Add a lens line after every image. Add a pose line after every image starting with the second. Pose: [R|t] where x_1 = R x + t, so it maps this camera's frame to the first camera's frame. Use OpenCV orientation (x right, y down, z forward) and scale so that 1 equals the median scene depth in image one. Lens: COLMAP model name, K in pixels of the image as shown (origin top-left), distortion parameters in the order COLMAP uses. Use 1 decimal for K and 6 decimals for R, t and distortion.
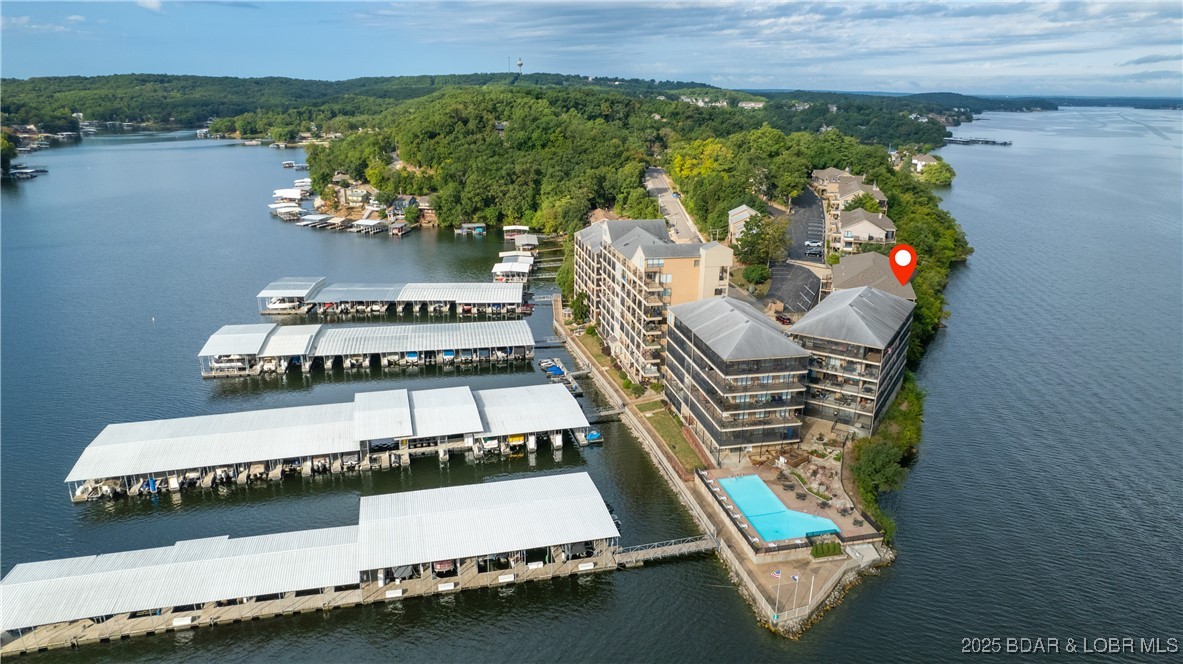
lens RADIAL K [[760.7, 0, 591.5], [0, 760.7, 332.0], [0, 0, 1]] dist [-0.081273, 0.075180]
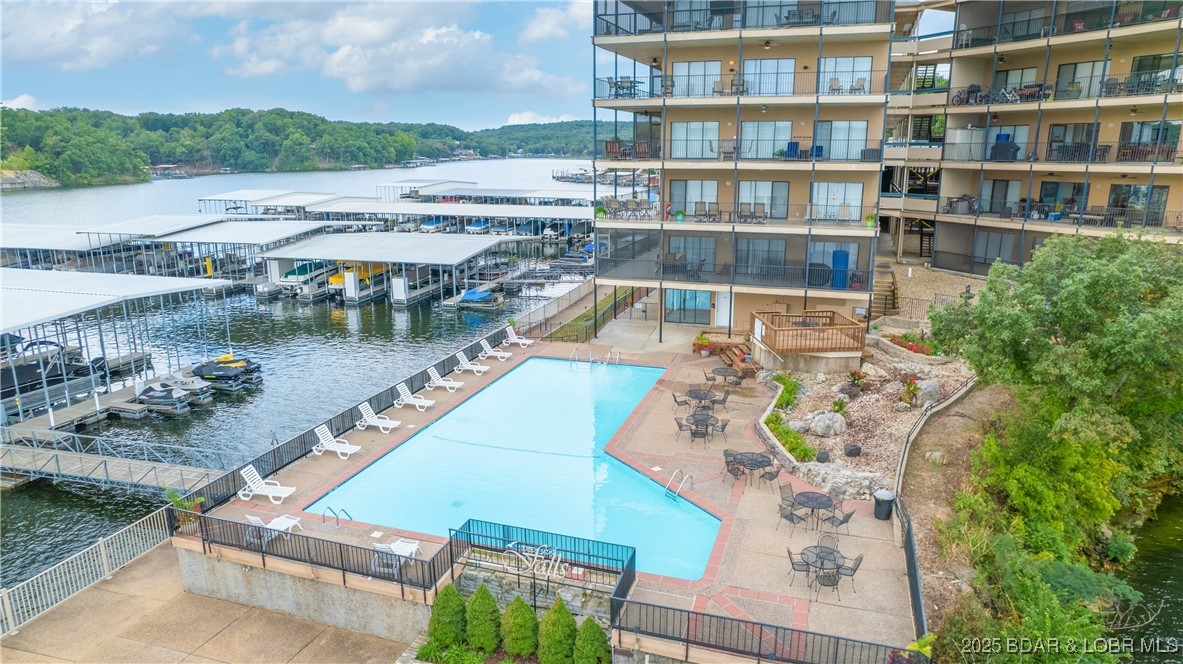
lens RADIAL K [[760.7, 0, 591.5], [0, 760.7, 332.0], [0, 0, 1]] dist [-0.081273, 0.075180]
pose [[0.854445, 0.108534, -0.508079, 0.322608], [-0.149034, 0.988040, -0.039571, 0.179033], [0.497708, 0.109532, 0.860401, 0.681884]]
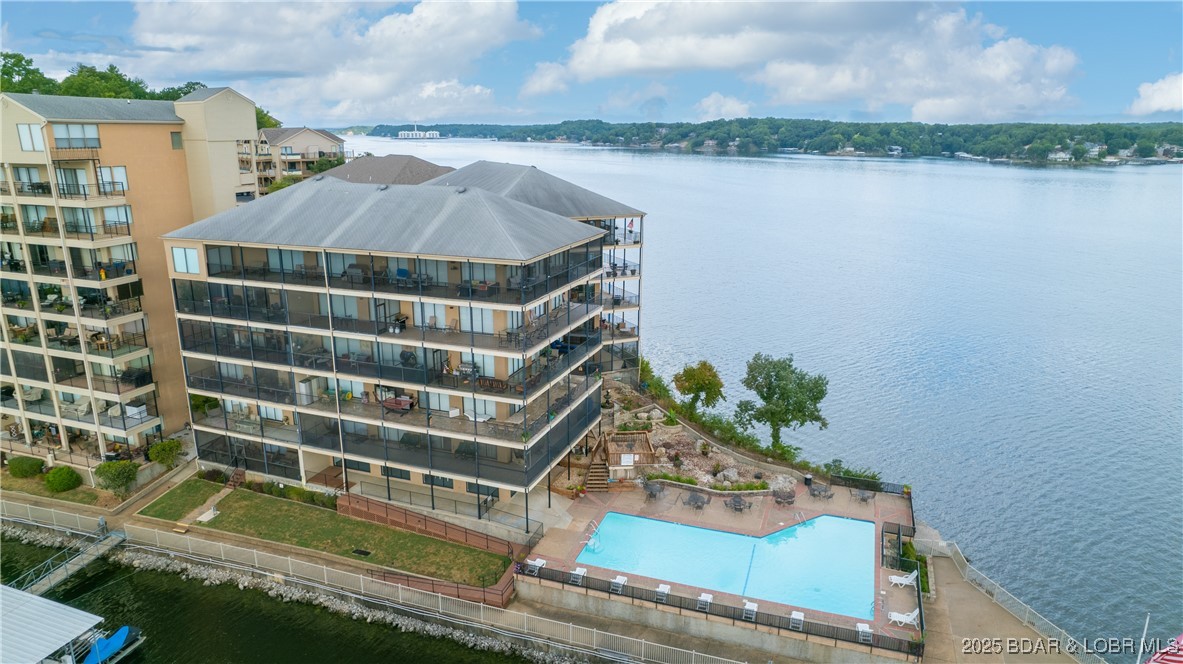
lens RADIAL K [[760.7, 0, 591.5], [0, 760.7, 332.0], [0, 0, 1]] dist [-0.081273, 0.075180]
pose [[0.544721, -0.231743, 0.805962, -0.111469], [0.265728, 0.959234, 0.096218, 0.040398], [-0.795404, 0.161755, 0.584095, 0.687360]]
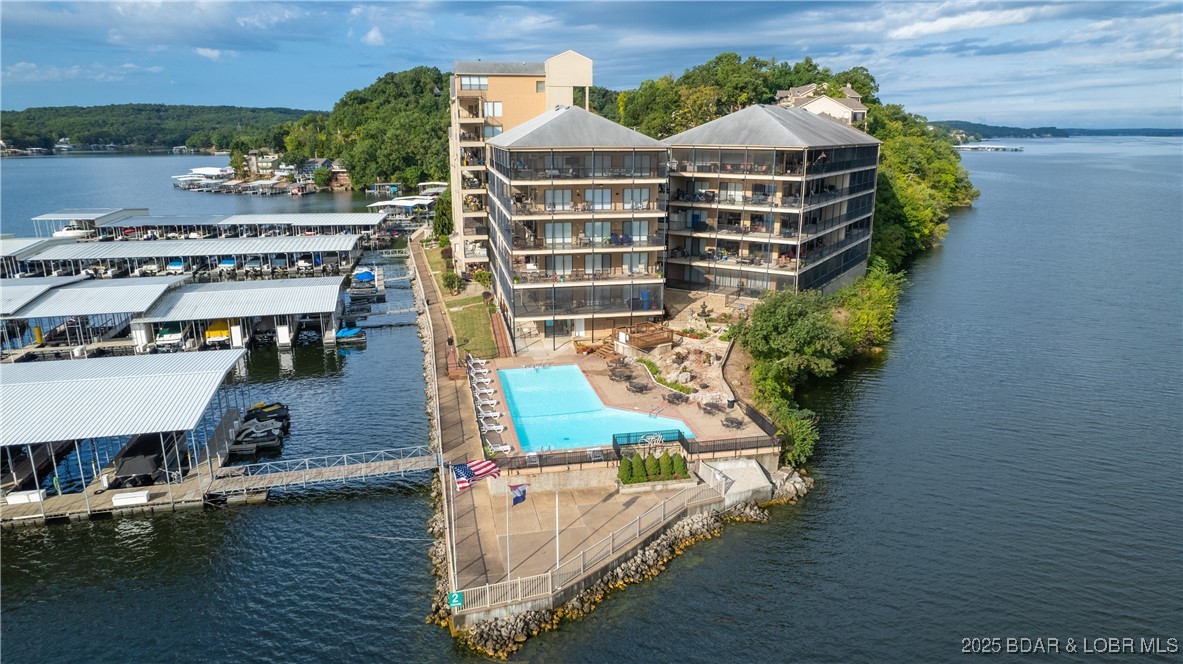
lens RADIAL K [[760.7, 0, 591.5], [0, 760.7, 332.0], [0, 0, 1]] dist [-0.081273, 0.075180]
pose [[0.999825, -0.007586, -0.017080, 0.224582], [0.006703, 0.998668, -0.051151, 0.181653], [0.017445, 0.051028, 0.998545, 0.418454]]
